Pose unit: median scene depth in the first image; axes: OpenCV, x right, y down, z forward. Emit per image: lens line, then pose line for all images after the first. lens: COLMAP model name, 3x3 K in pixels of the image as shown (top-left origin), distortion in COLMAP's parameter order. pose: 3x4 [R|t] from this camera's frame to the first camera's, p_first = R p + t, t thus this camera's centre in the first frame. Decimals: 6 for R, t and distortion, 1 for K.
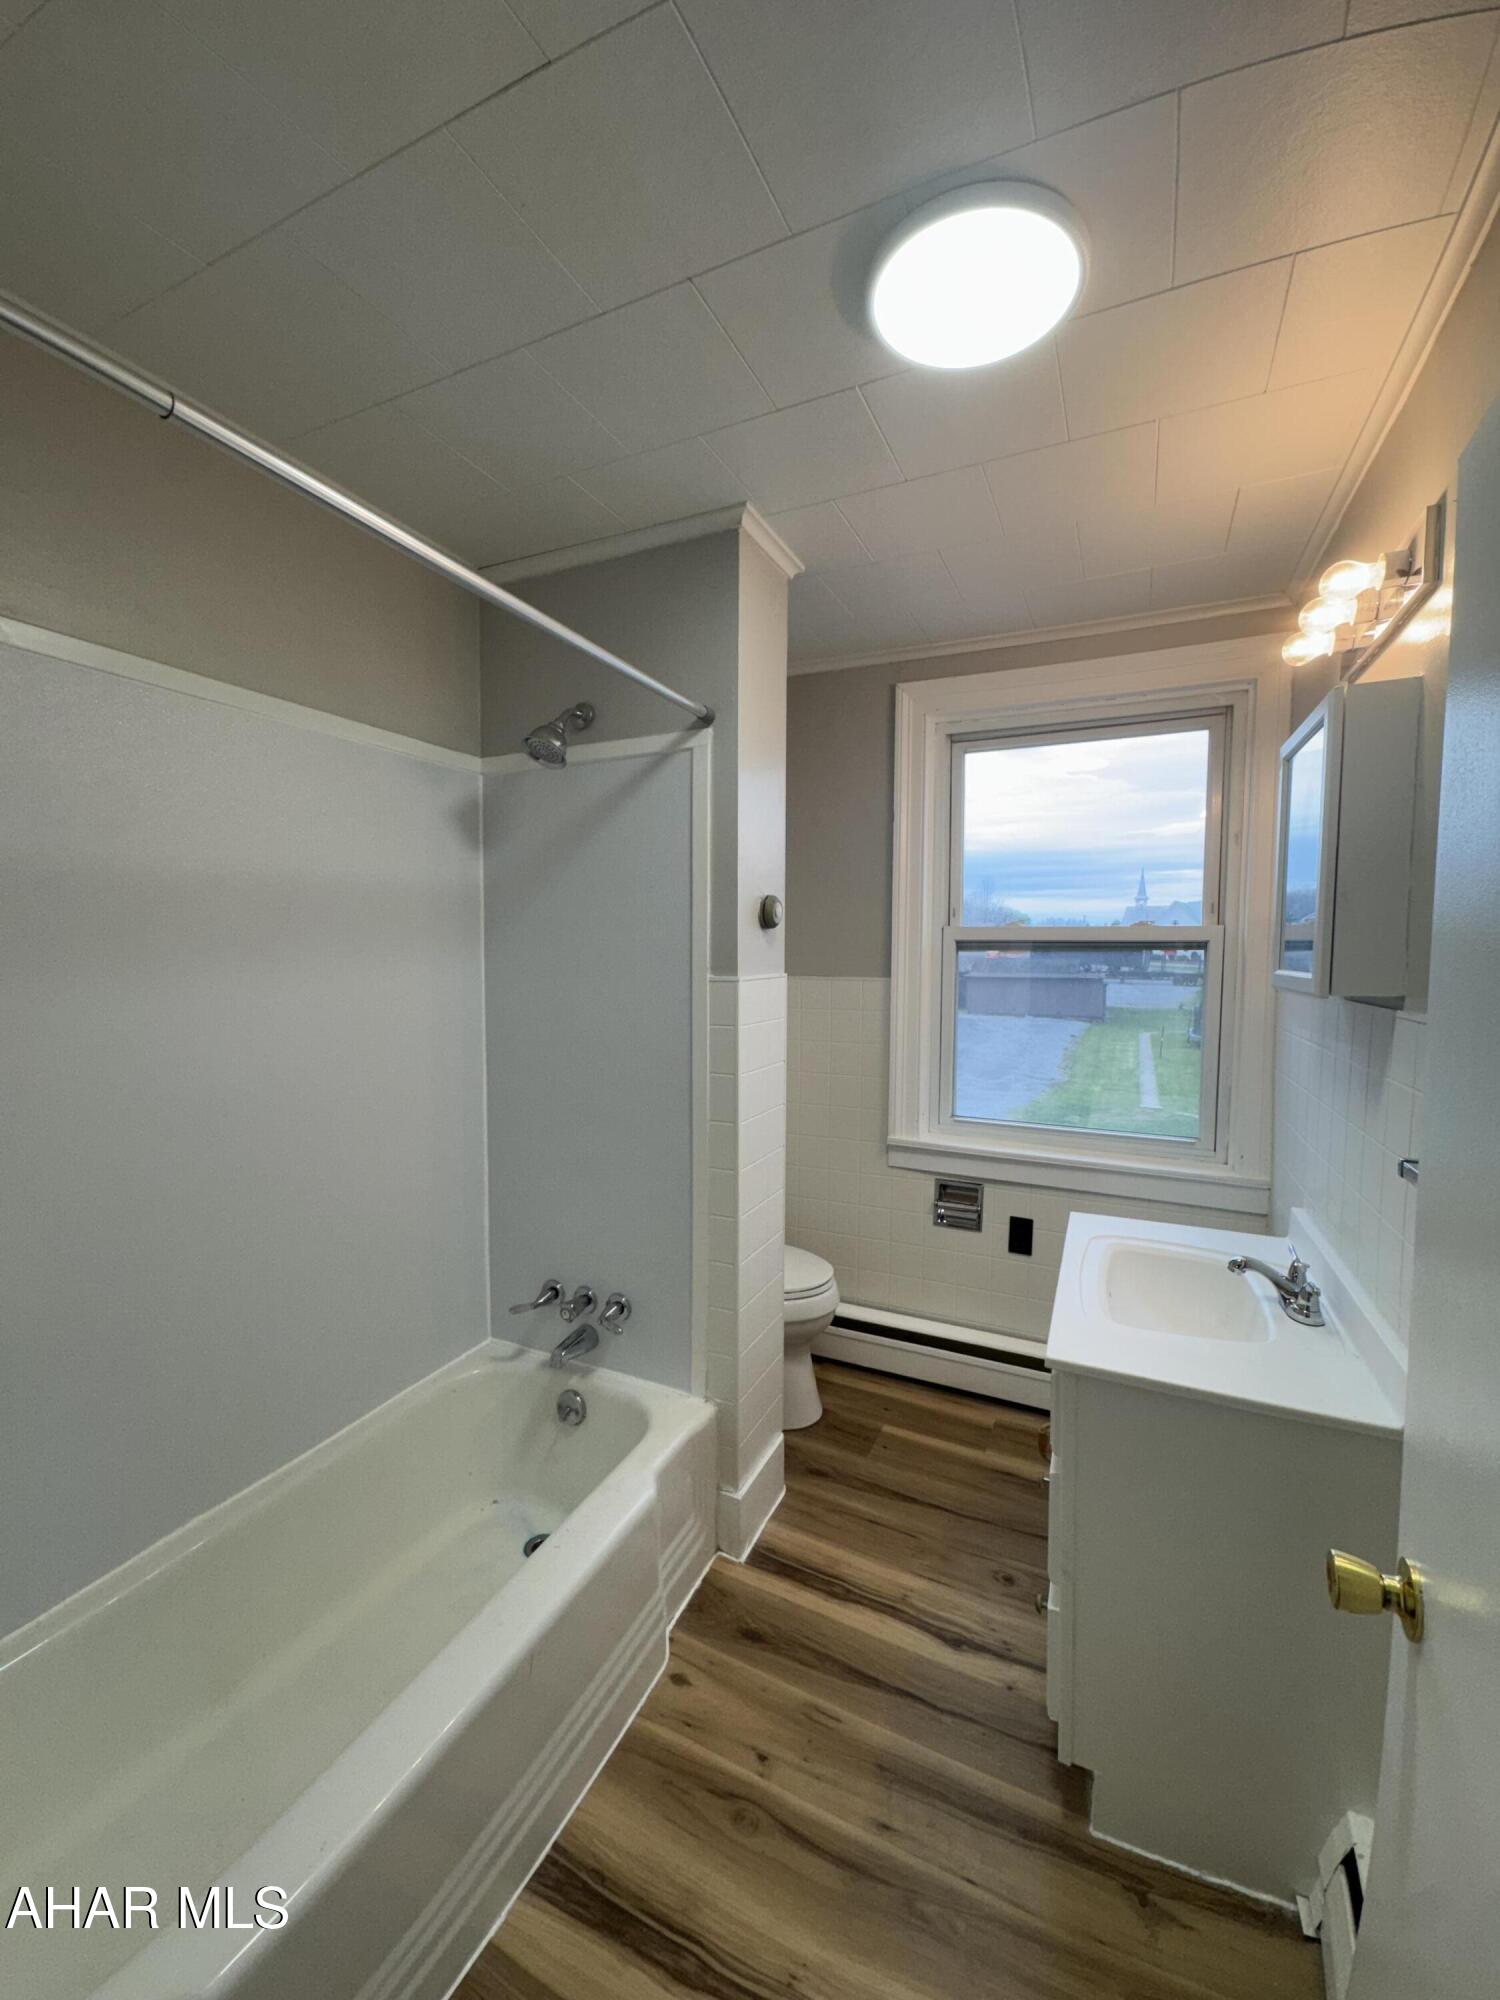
lens RADIAL K [[800.5, 0, 754.5], [0, 800.5, 1000.2], [0, 0, 1]] dist [-0.000948, 0.000459]
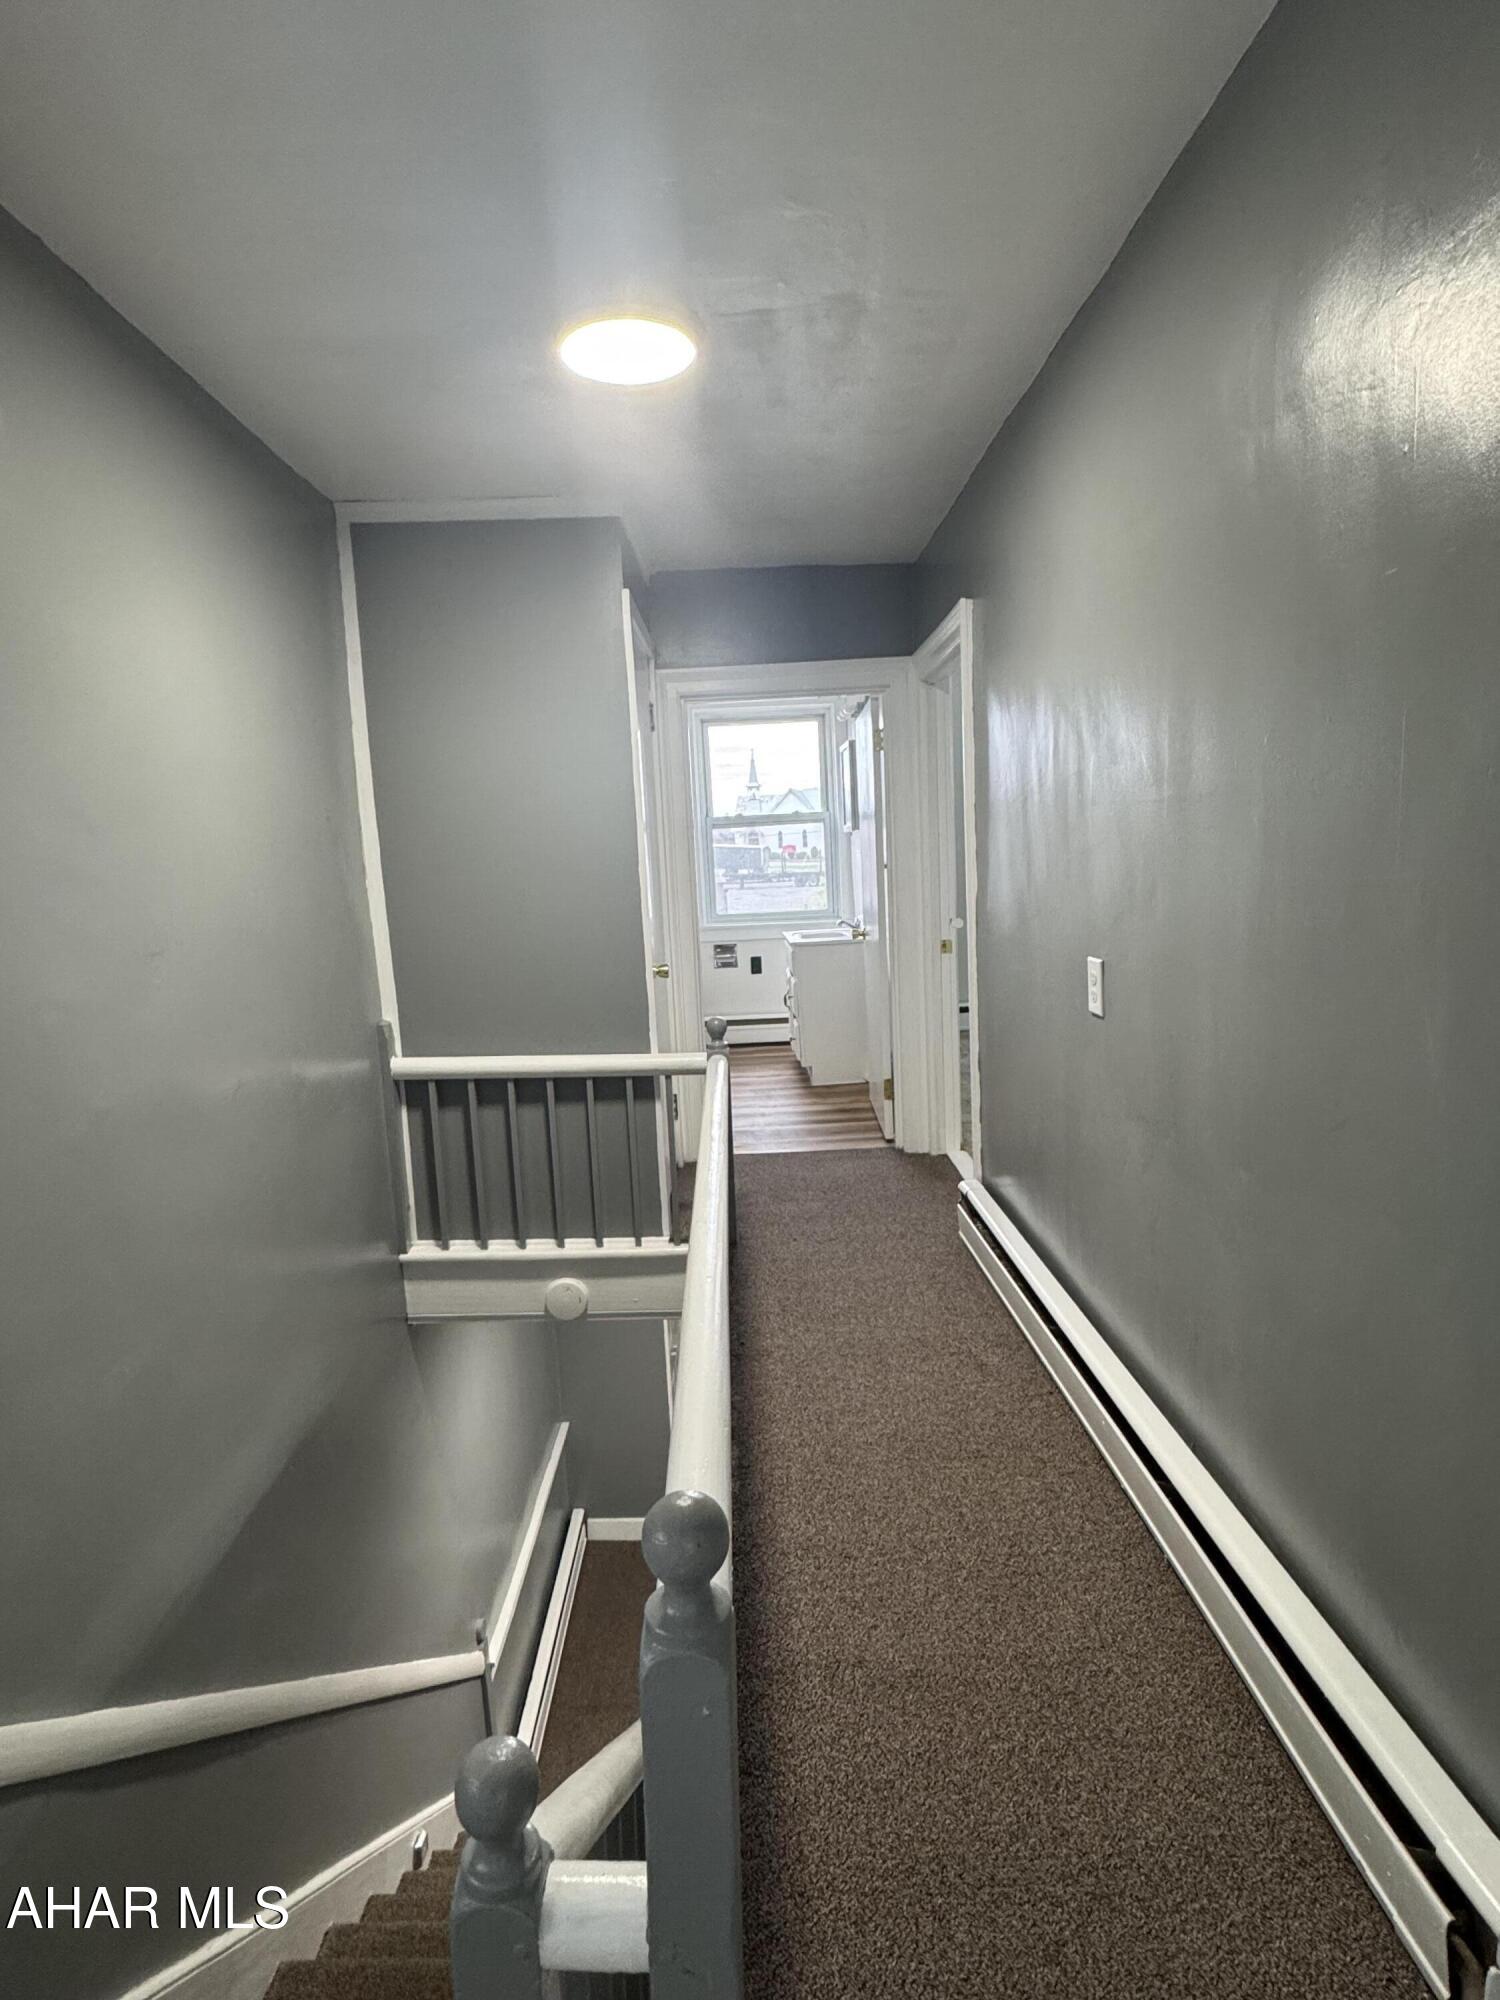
lens RADIAL K [[1061.5, 0, 748.1], [0, 1061.5, 995.0], [0, 0, 1]] dist [-0.004901, -0.001360]
pose [[0.901996, -0.126603, 0.412764, -0.773633], [0.103026, 0.991538, 0.078985, 0.146837], [-0.419271, -0.028719, 0.907407, -1.379415]]
